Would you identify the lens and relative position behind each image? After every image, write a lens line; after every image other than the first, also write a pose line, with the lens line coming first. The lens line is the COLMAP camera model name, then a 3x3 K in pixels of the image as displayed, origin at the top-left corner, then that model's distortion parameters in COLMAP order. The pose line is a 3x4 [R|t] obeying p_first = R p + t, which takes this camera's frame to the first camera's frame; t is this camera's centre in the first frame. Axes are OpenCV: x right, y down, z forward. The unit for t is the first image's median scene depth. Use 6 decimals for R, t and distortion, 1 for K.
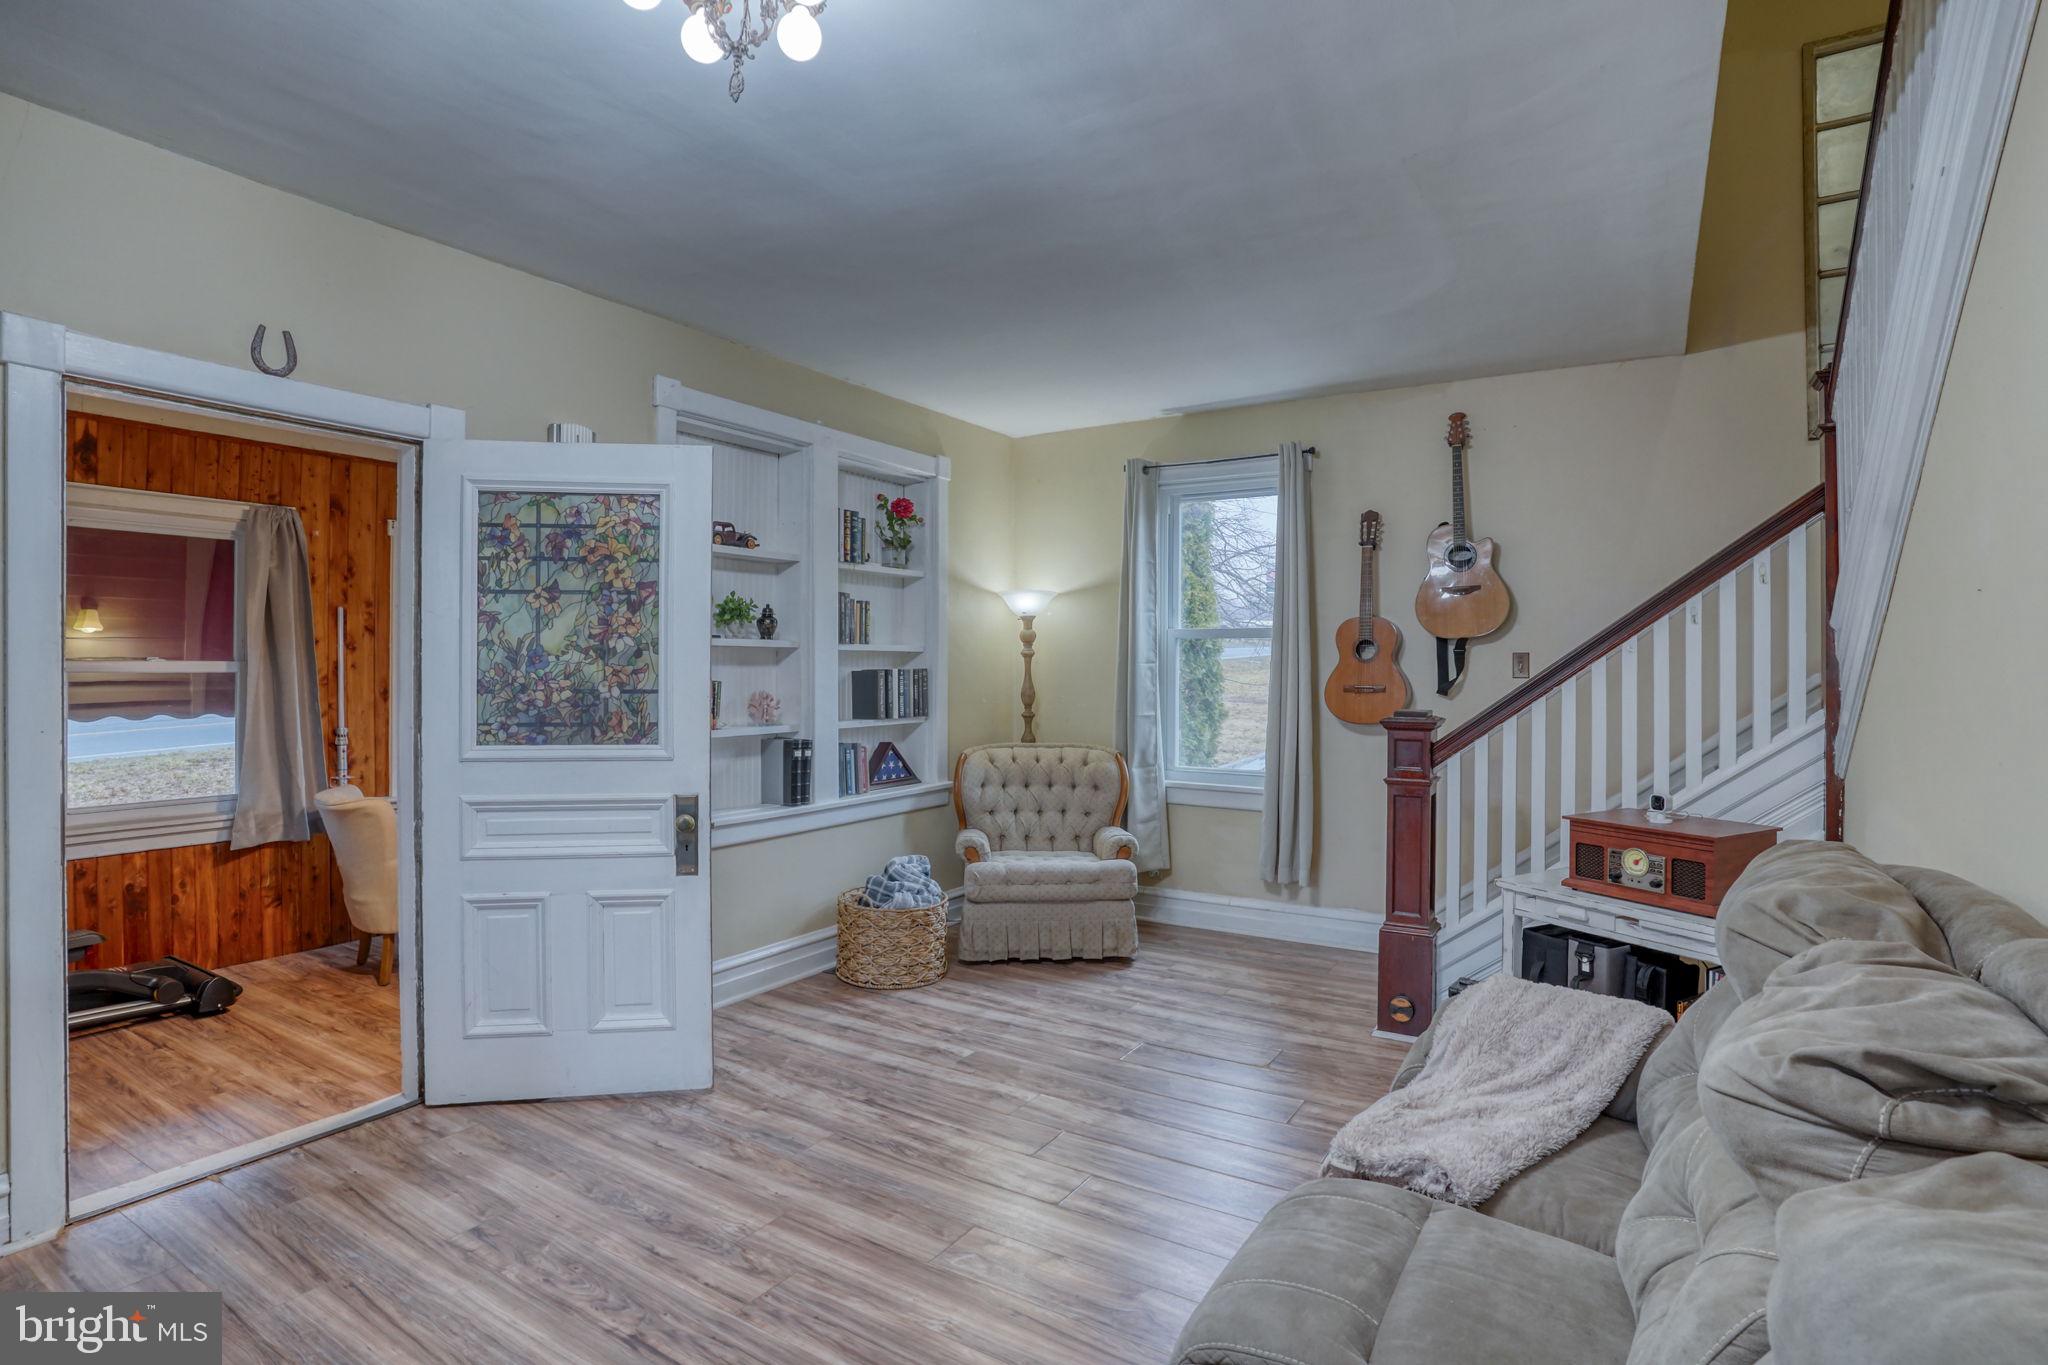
lens RADIAL K [[1029.8, 0, 1020.7], [0, 1029.8, 672.5], [0, 0, 1]] dist [-0.079550, 0.037697]
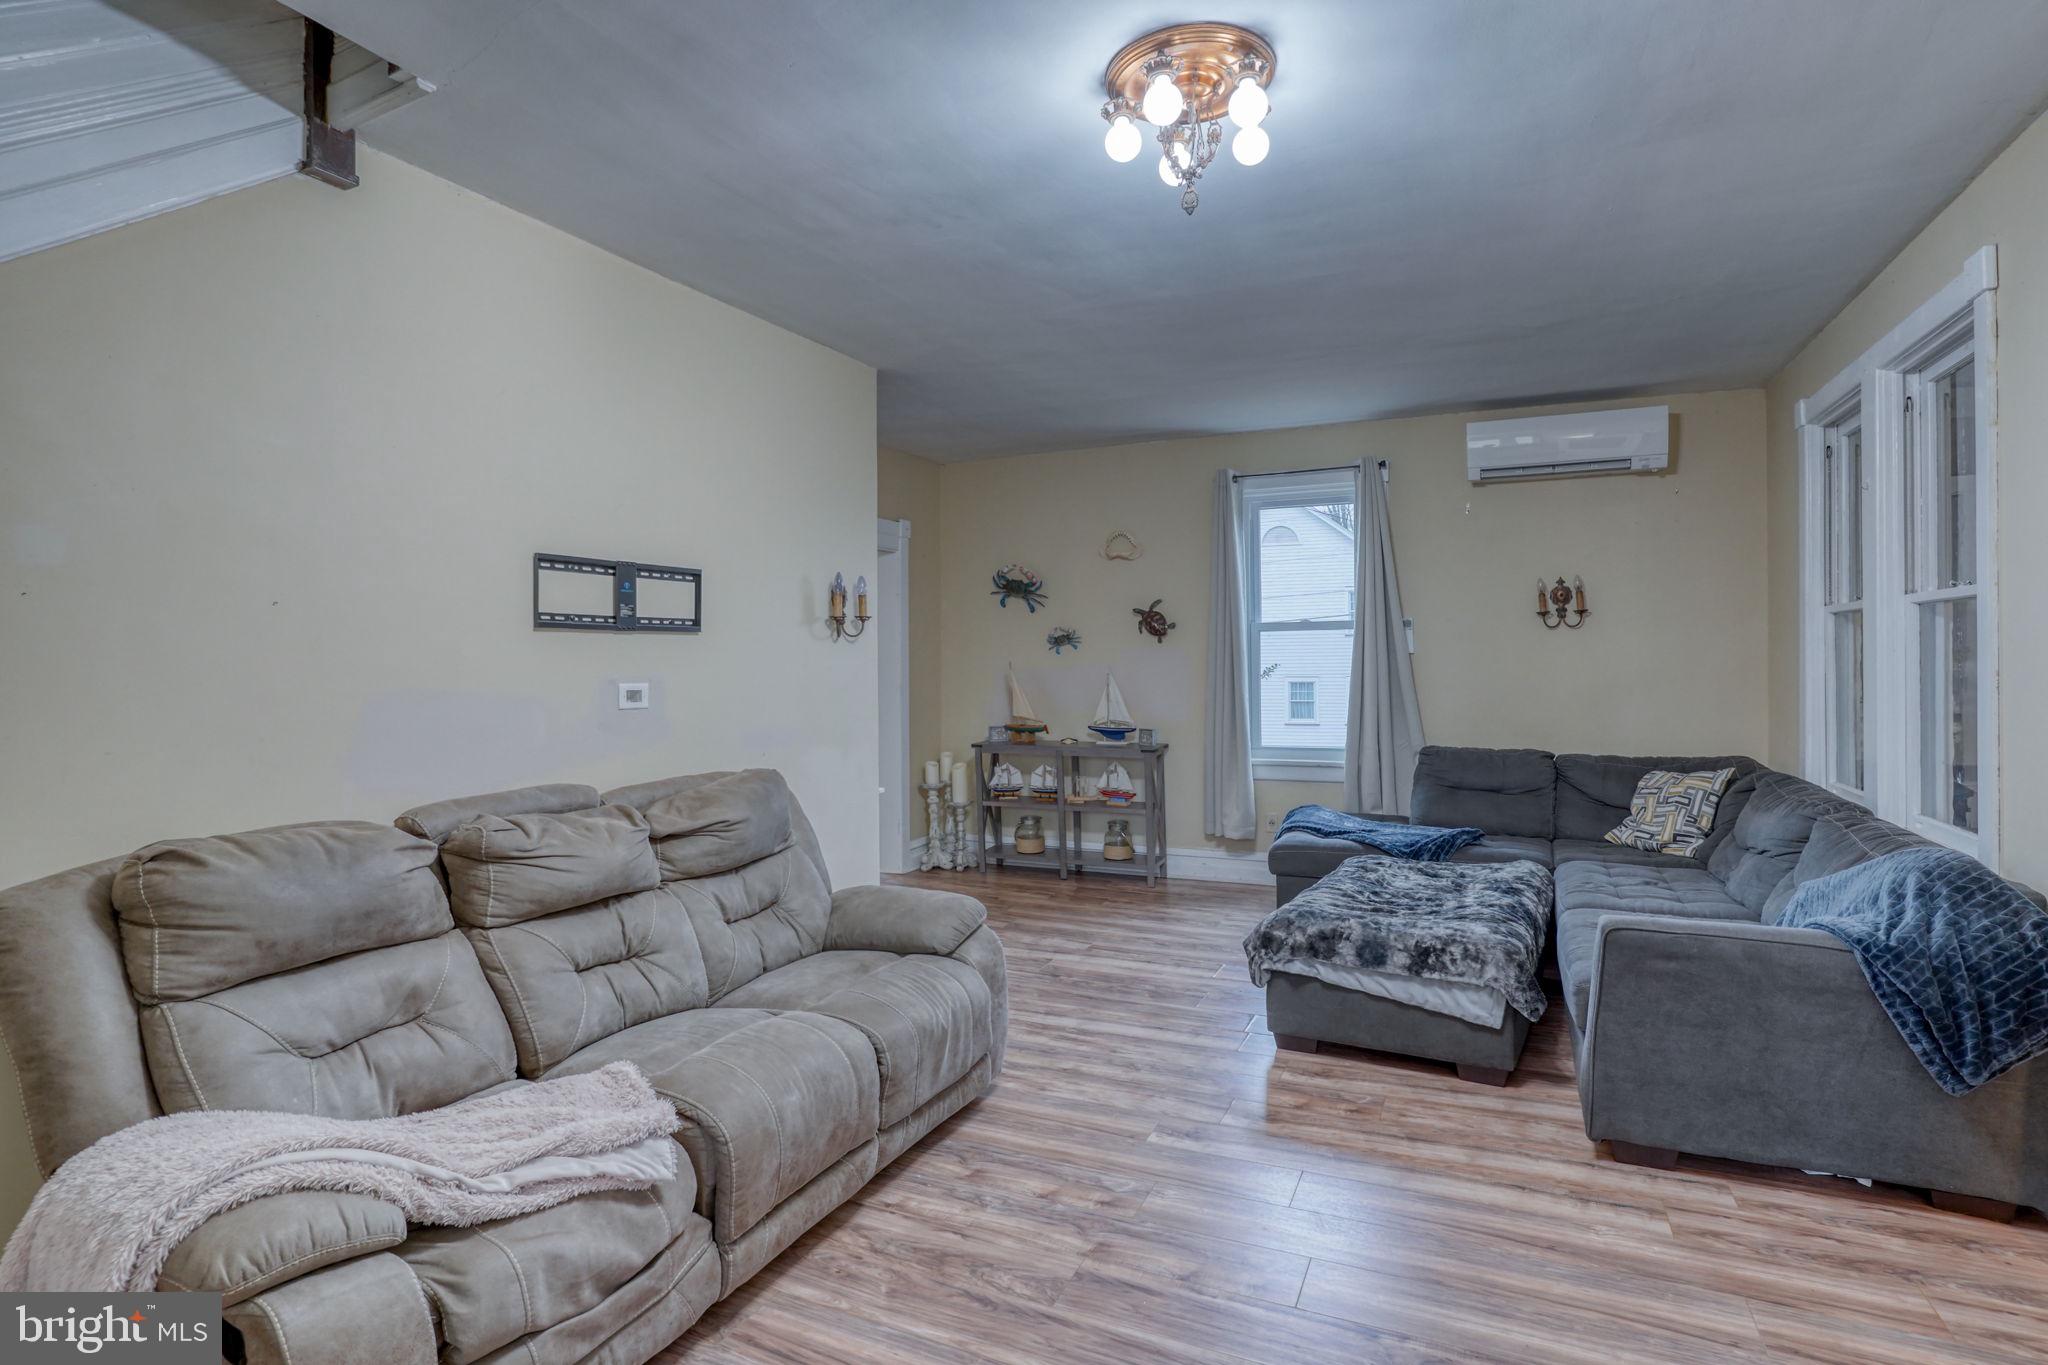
lens RADIAL K [[1021.0, 0, 1029.9], [0, 1021.0, 664.5], [0, 0, 1]] dist [-0.071039, 0.033844]
pose [[-0.991952, 0.009586, -0.126251, 0.031739], [0.008549, 0.999925, 0.008754, -0.007340], [0.126325, 0.007604, -0.991960, 0.849144]]
